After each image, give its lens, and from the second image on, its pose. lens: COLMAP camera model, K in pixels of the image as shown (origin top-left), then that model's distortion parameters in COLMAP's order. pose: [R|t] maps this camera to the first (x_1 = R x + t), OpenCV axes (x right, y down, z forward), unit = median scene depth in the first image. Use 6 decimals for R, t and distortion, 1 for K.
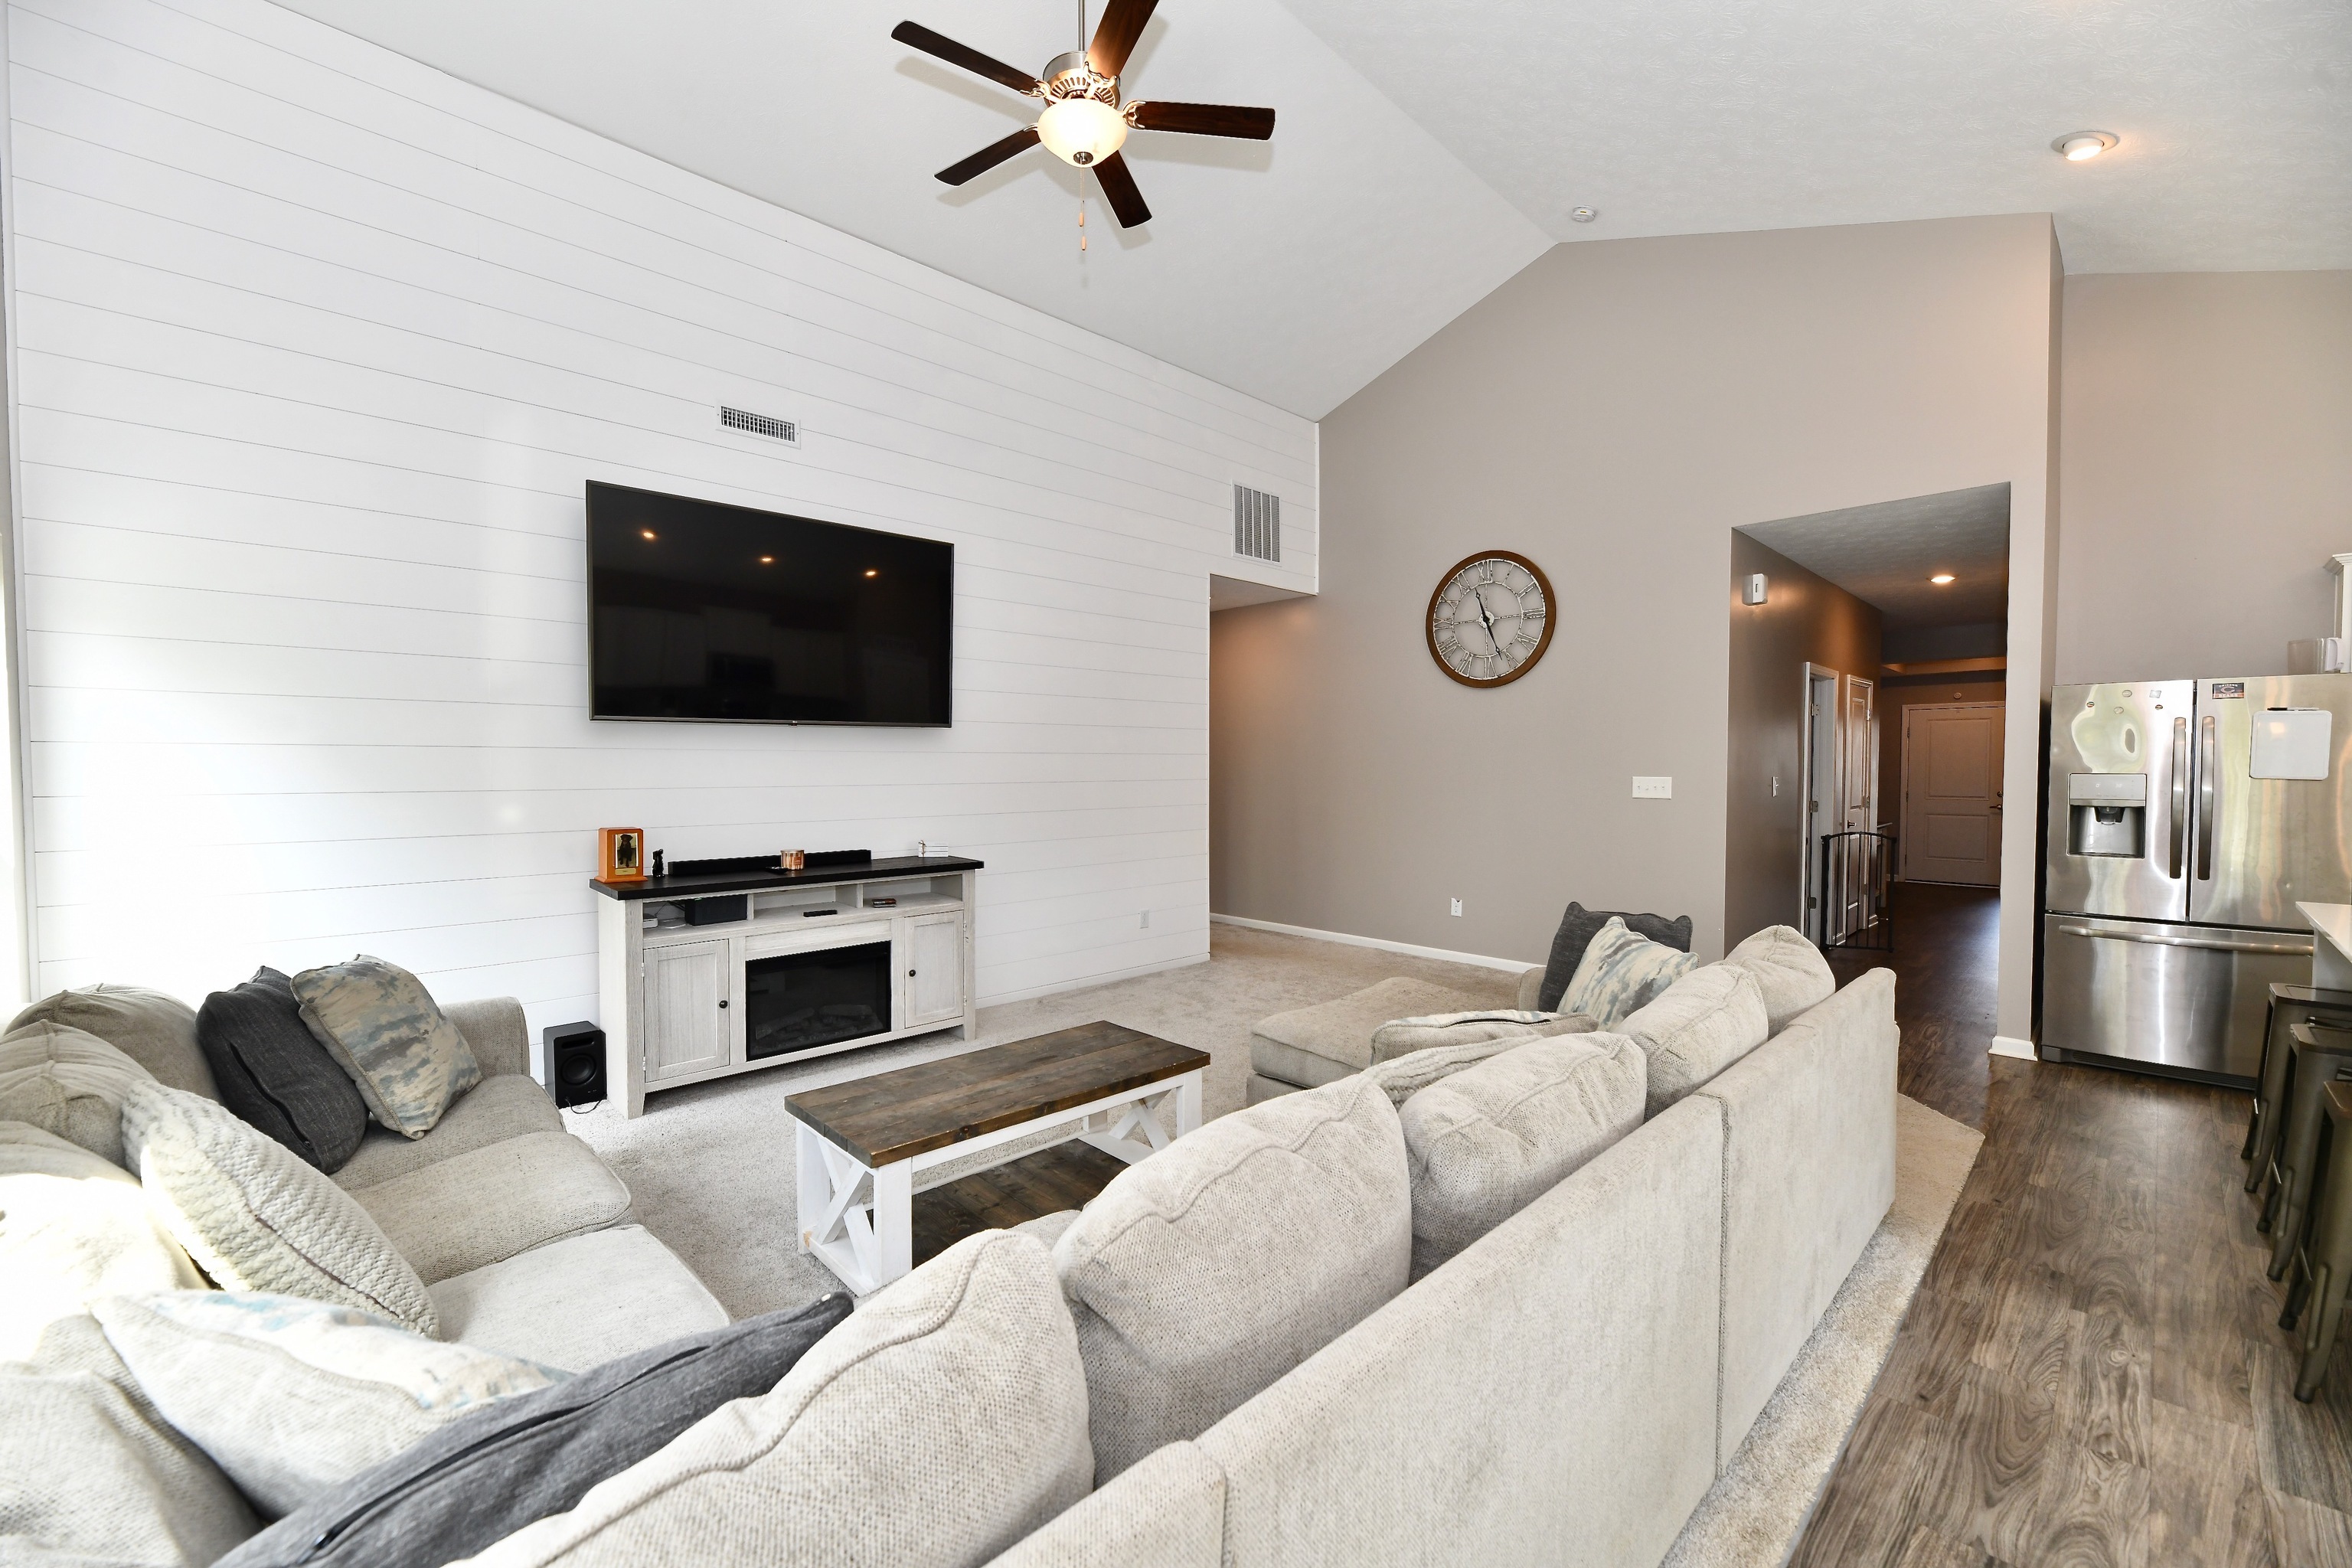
lens RADIAL K [[945.1, 0, 1170.1], [0, 945.1, 793.1], [0, 0, 1]] dist [0.001334, -0.003237]
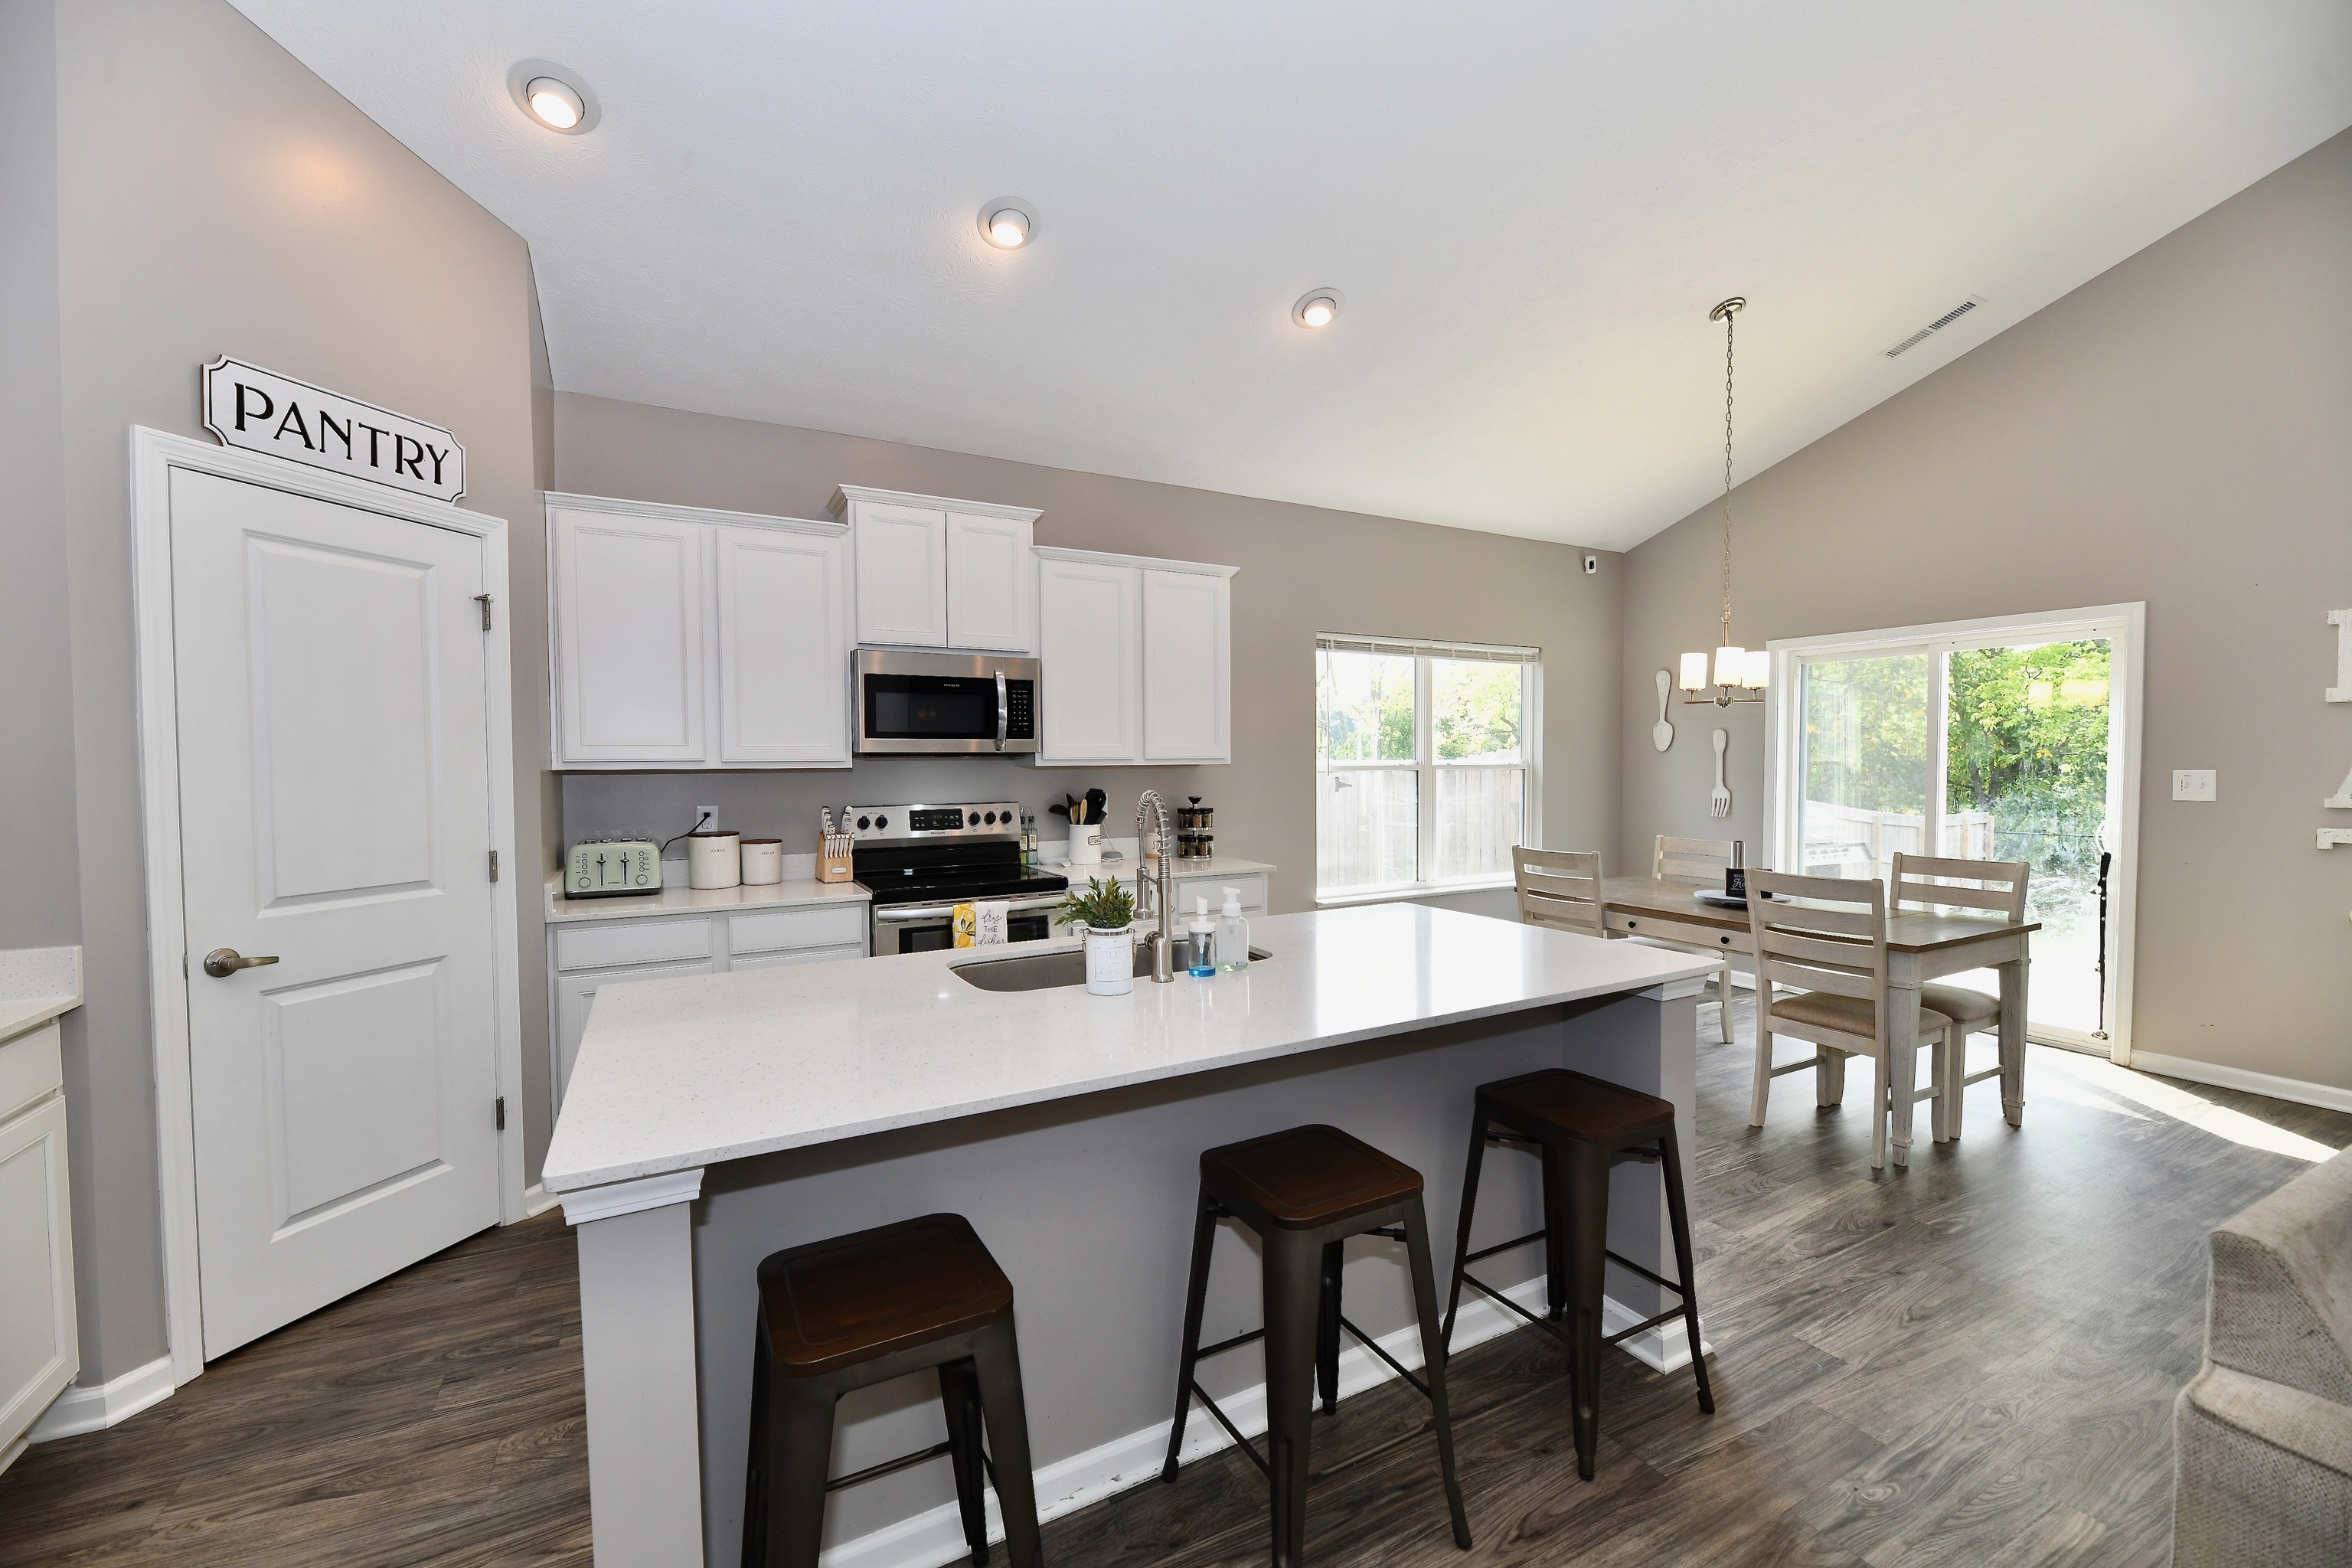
lens RADIAL K [[941.4, 0, 1169.8], [0, 941.4, 792.3], [0, 0, 1]] dist [0.000901, -0.003622]
pose [[-0.963257, -0.000480, 0.268579, 0.723092], [0.016051, 0.998108, 0.059353, -0.024463], [-0.268100, 0.061483, -0.961427, 0.993436]]
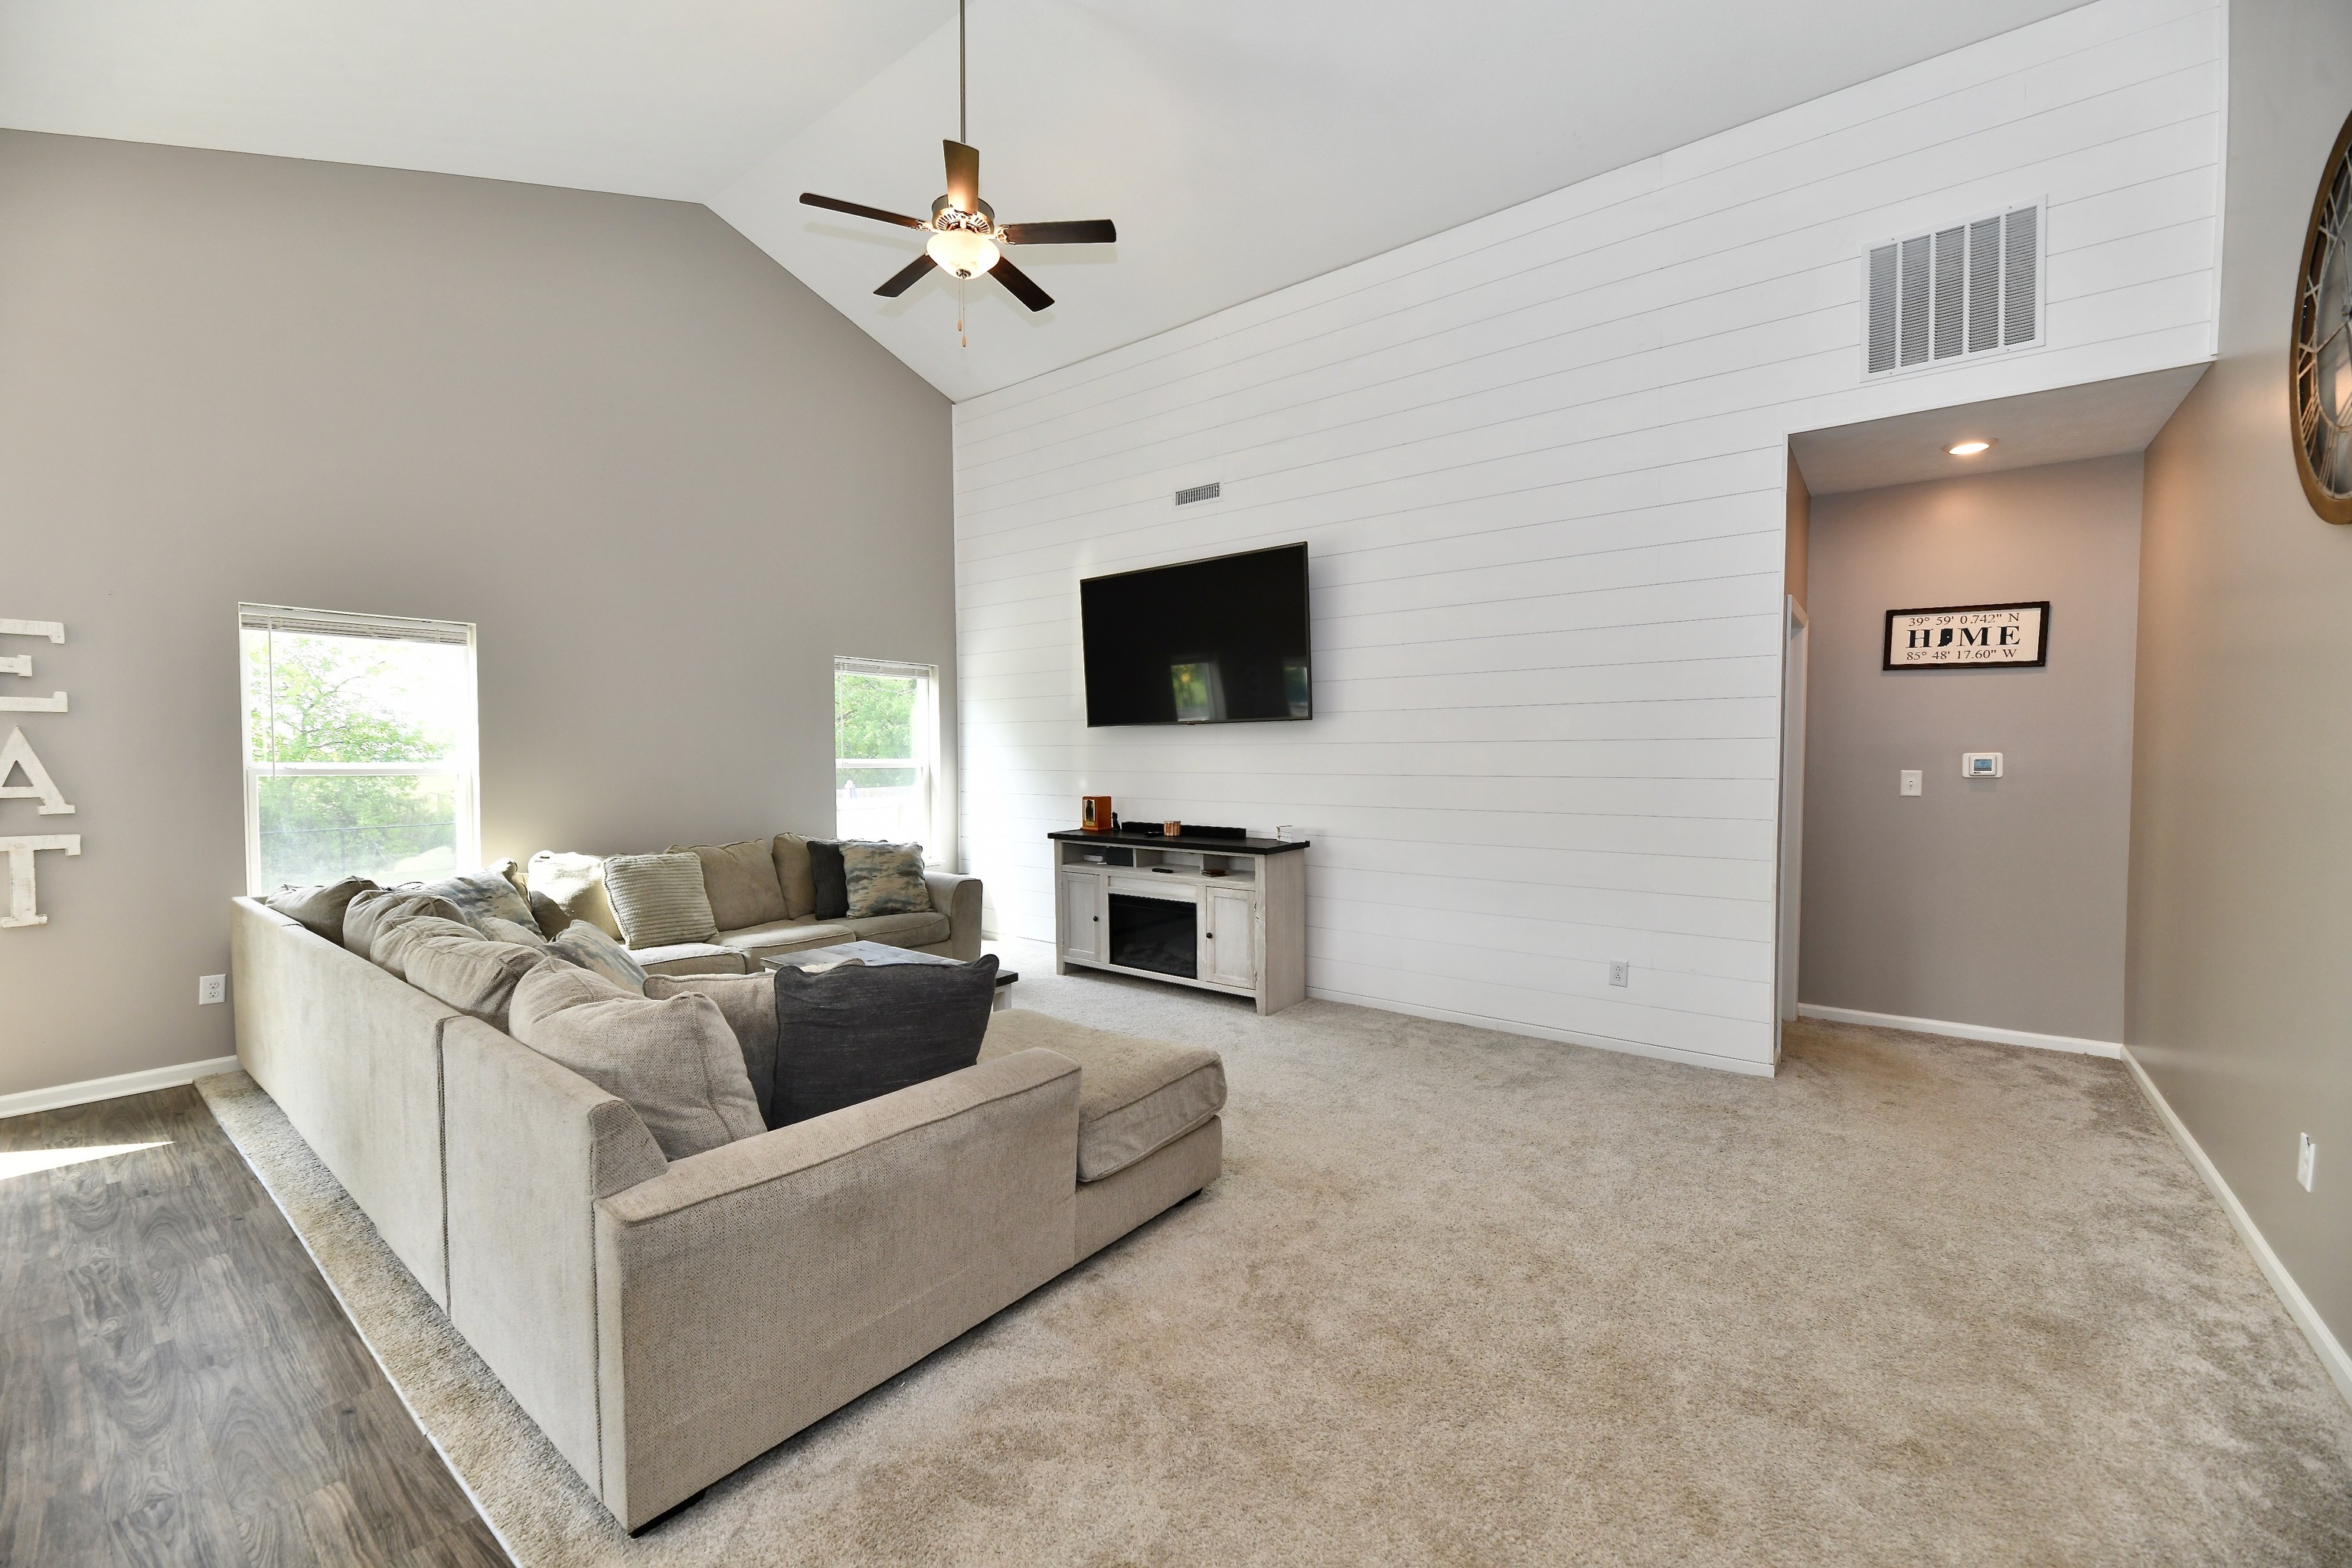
lens RADIAL K [[945.1, 0, 1170.1], [0, 945.1, 793.1], [0, 0, 1]] dist [0.001334, -0.003237]
pose [[0.141807, 0.040089, -0.989082, 0.916492], [-0.028883, 0.998922, 0.036347, -0.026420], [0.989473, 0.023414, 0.142812, 0.833425]]
